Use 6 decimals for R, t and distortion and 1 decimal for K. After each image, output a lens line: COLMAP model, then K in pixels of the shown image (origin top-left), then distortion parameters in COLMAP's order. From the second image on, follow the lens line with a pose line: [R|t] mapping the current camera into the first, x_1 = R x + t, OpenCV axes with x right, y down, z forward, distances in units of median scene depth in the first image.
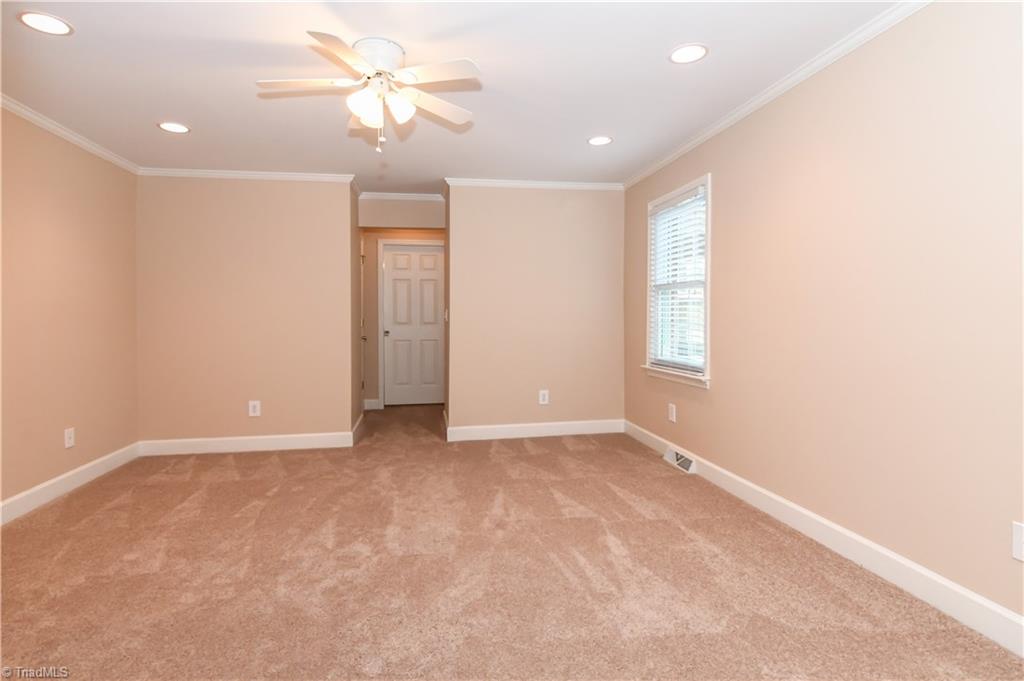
lens RADIAL K [[495.5, 0, 507.6], [0, 495.5, 341.7], [0, 0, 1]] dist [0.002848, -0.007628]
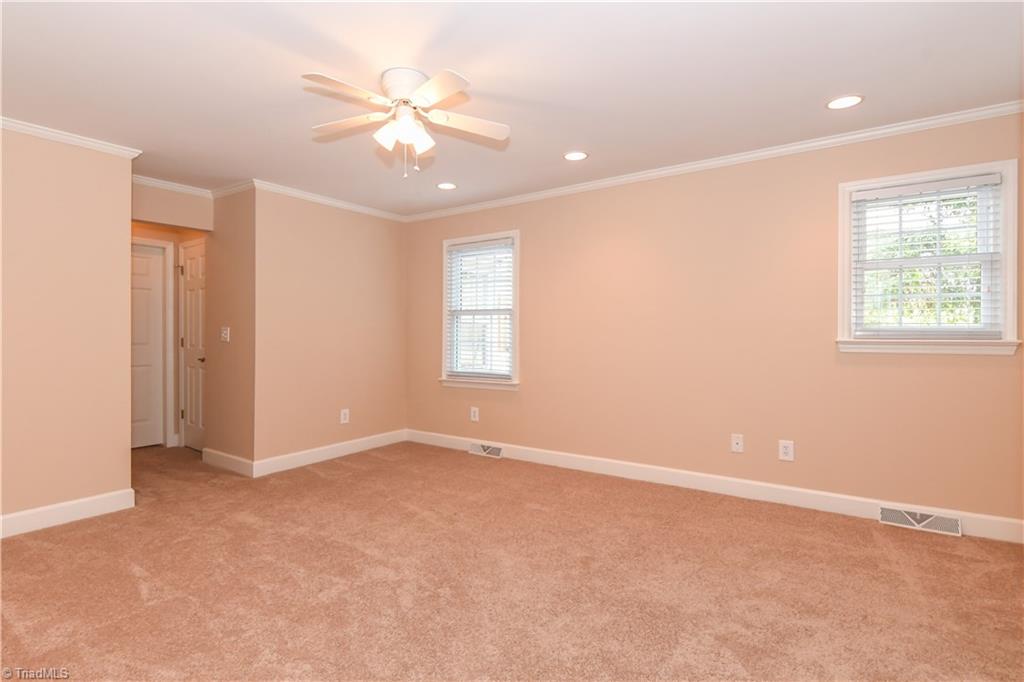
lens RADIAL K [[495.5, 0, 507.6], [0, 495.5, 342.2], [0, 0, 1]] dist [0.002848, -0.007628]
pose [[0.701877, -0.002592, 0.712293, -0.503075], [0.033802, 0.998988, -0.029673, 0.004409], [-0.711495, 0.044904, 0.701255, 0.071335]]
